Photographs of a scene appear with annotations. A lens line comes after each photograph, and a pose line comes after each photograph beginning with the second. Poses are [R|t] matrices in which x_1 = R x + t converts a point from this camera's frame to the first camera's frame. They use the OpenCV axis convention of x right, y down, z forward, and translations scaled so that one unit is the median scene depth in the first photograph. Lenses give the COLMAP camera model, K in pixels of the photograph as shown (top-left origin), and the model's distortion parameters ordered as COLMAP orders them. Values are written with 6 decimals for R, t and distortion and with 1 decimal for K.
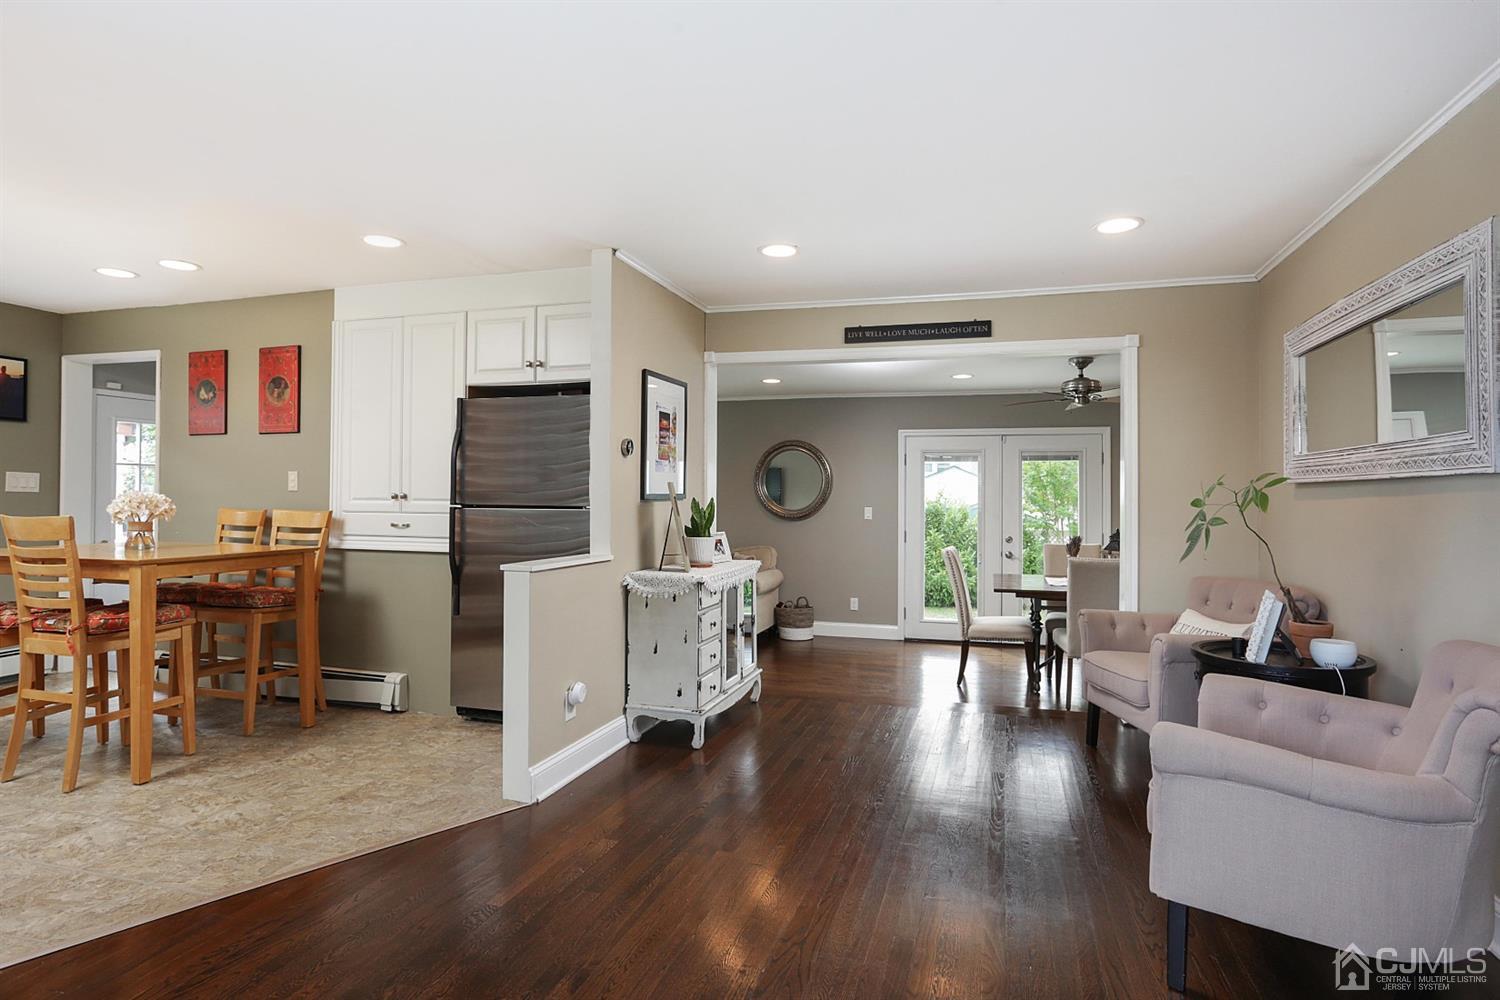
lens RADIAL K [[776.2, 0, 749.8], [0, 776.2, 500.5], [0, 0, 1]] dist [-0.012551, 0.004123]
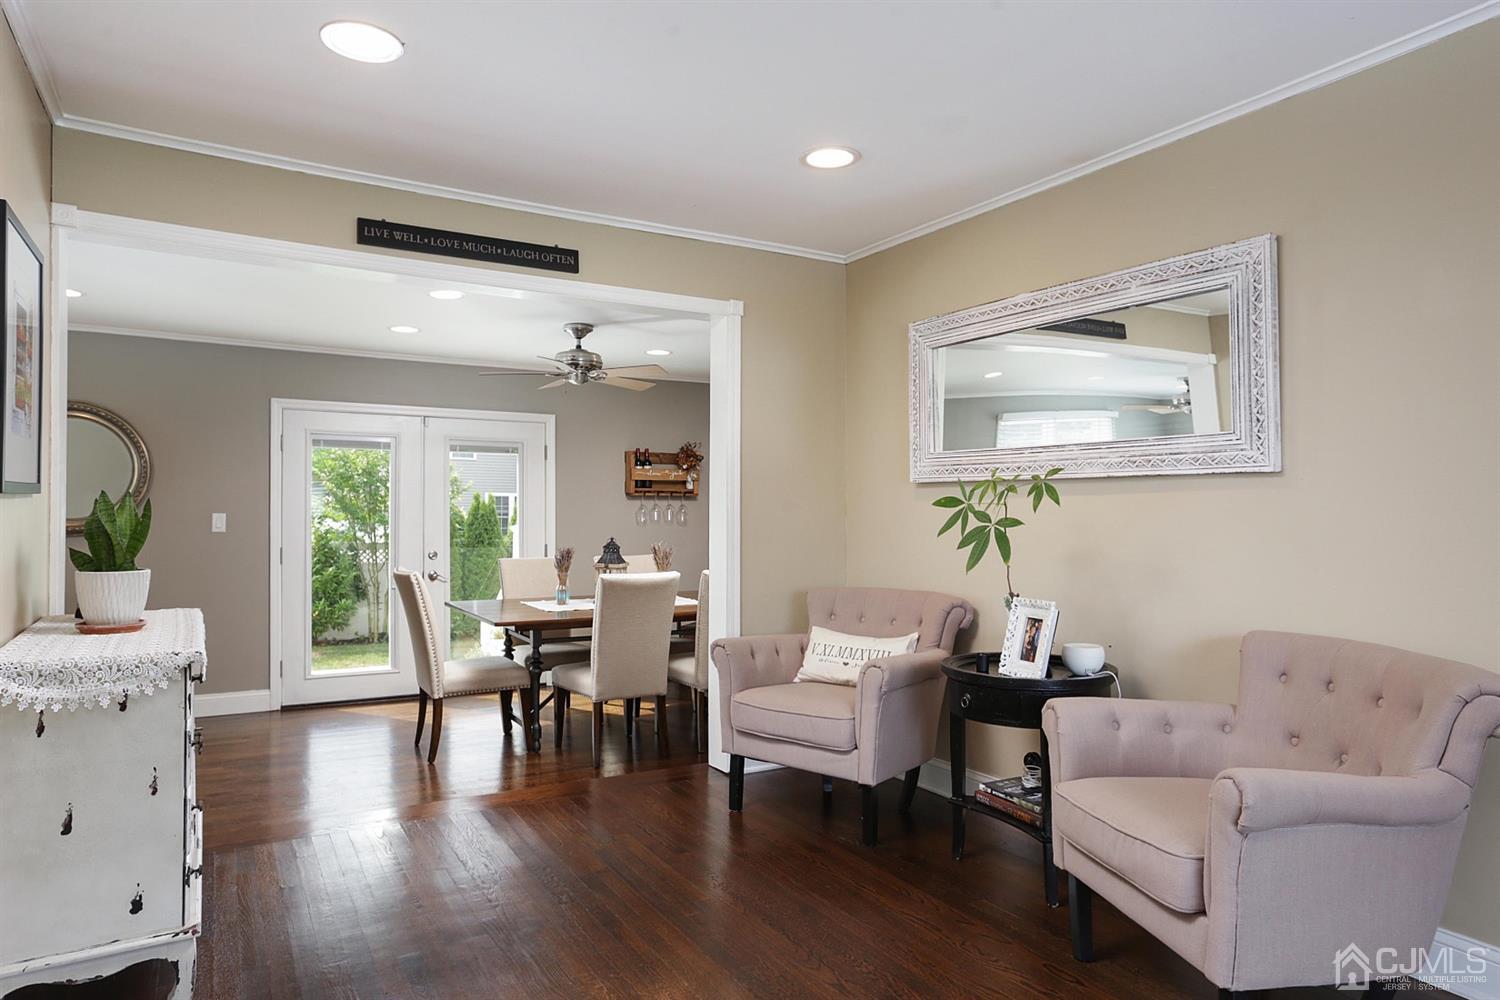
lens RADIAL K [[926.3, 0, 739.9], [0, 926.3, 500.5], [0, 0, 1]] dist [-0.025248, 0.018265]
pose [[0.680667, 0.005318, 0.732573, -0.222084], [-0.000557, 0.999977, -0.006741, 0.006063], [-0.732593, 0.004180, 0.680655, 0.312768]]
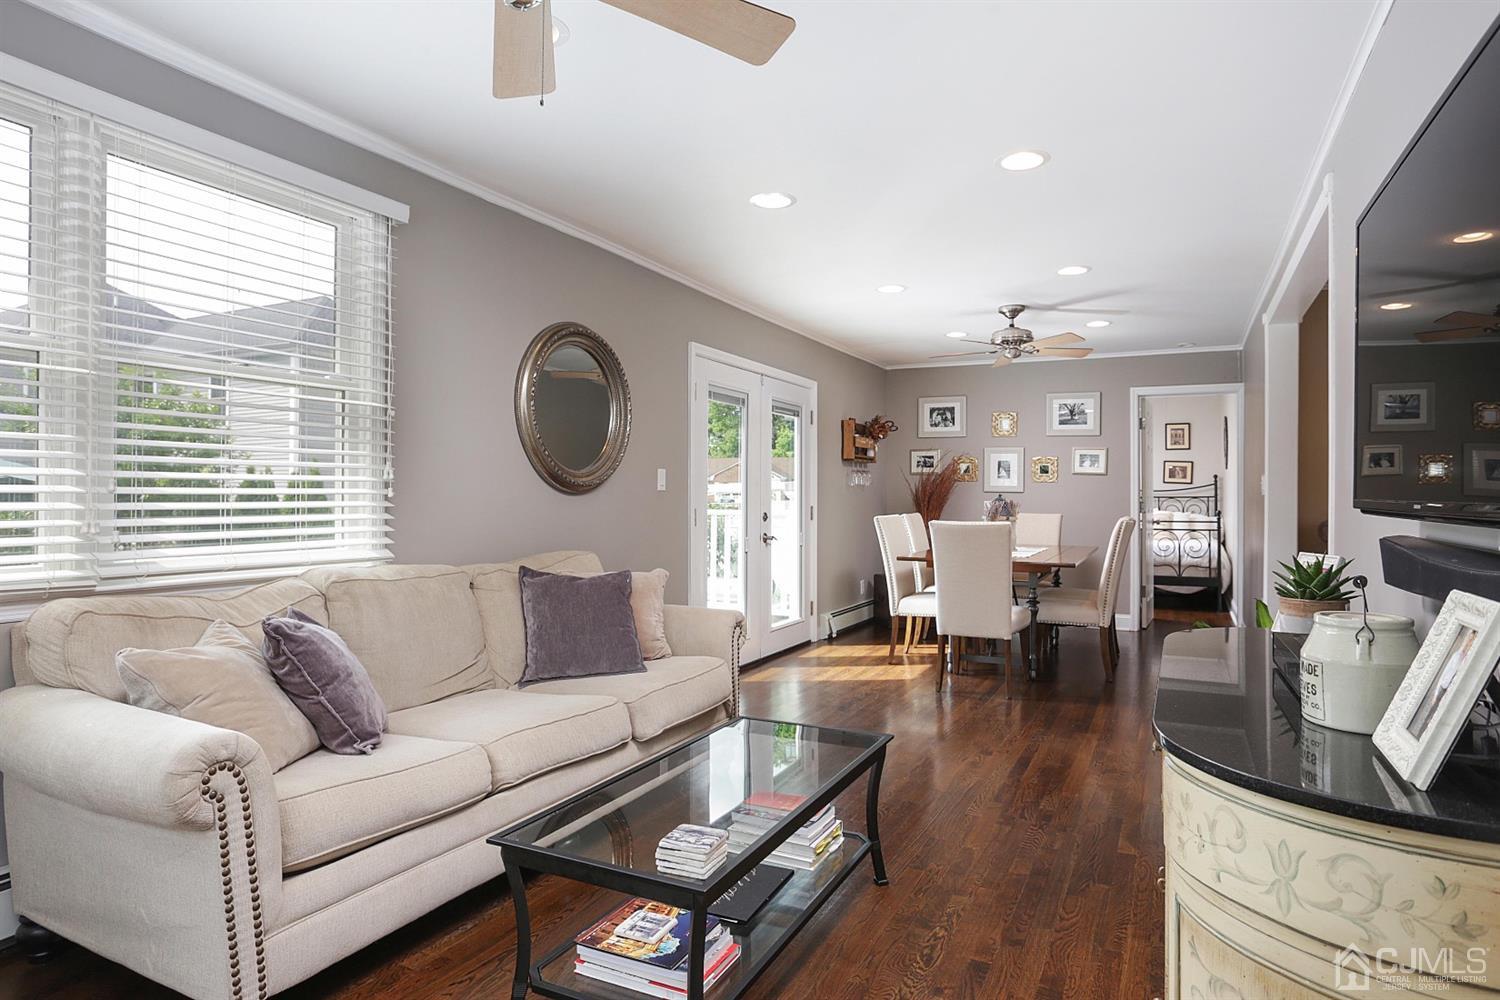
lens RADIAL K [[890.8, 0, 748.8], [0, 890.8, 487.7], [0, 0, 1]] dist [-0.032442, 0.000614]
pose [[0.156466, 0.005317, 0.987669, -0.932292], [0.006110, 0.999961, -0.006351, 0.050616], [-0.987664, 0.007029, 0.156428, 1.612090]]
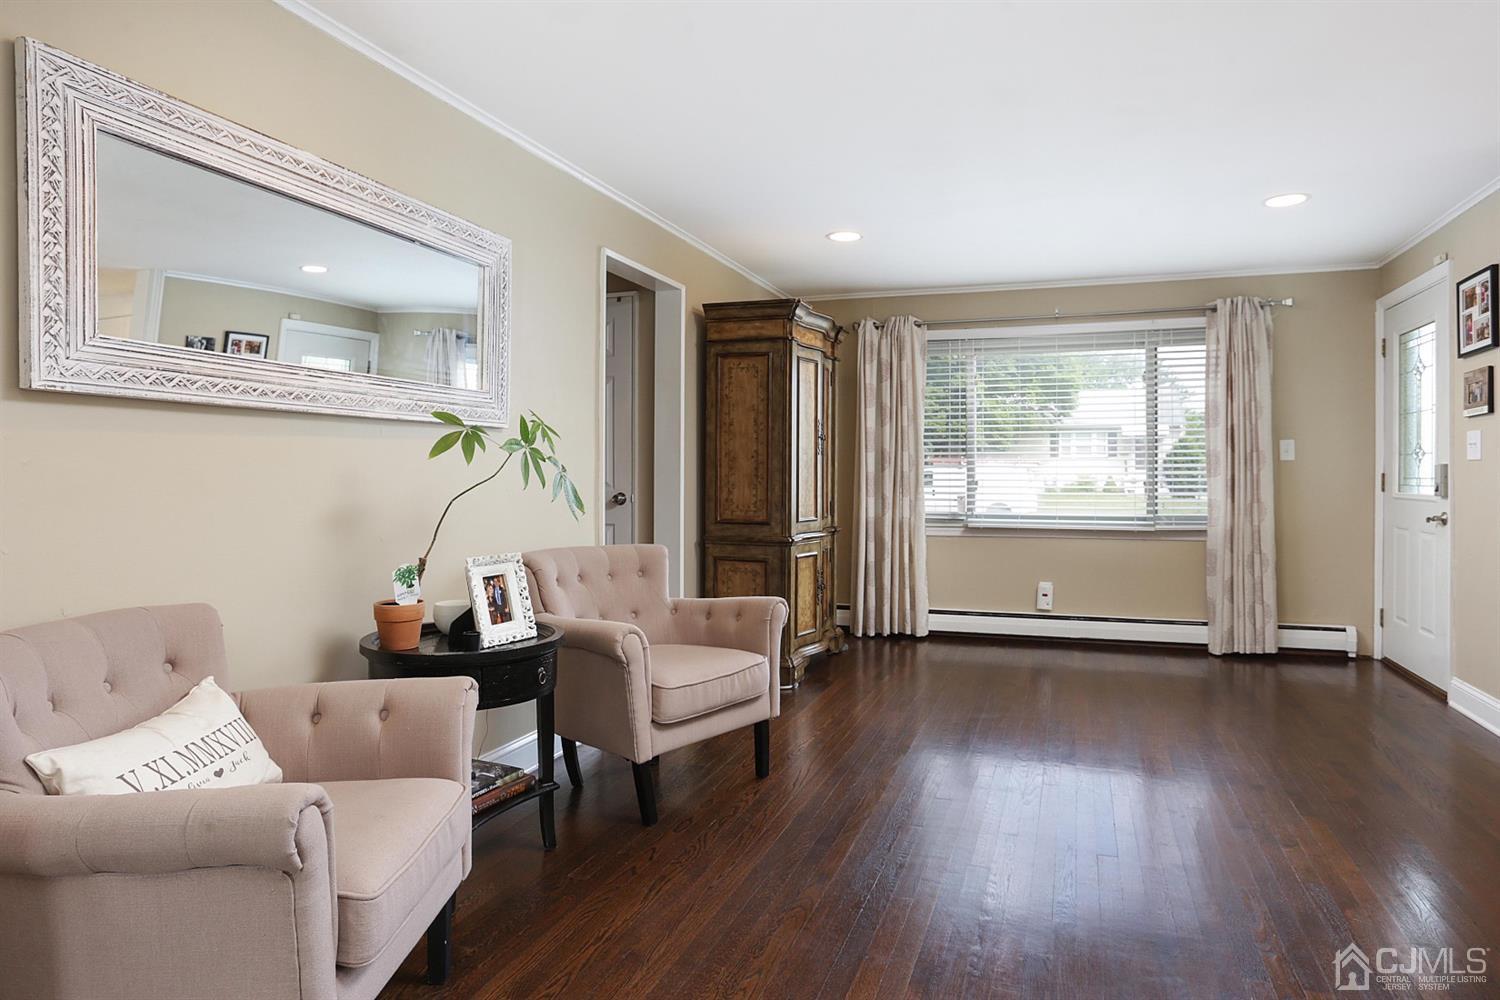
lens RADIAL K [[890.8, 0, 760.1], [0, 890.8, 470.7], [0, 0, 1]] dist [-0.032442, 0.000614]
pose [[-0.999388, -0.004638, 0.034669, 0.219384], [-0.004631, 0.999989, 0.000301, 0.016821], [-0.034670, 0.000140, -0.999399, 1.188396]]
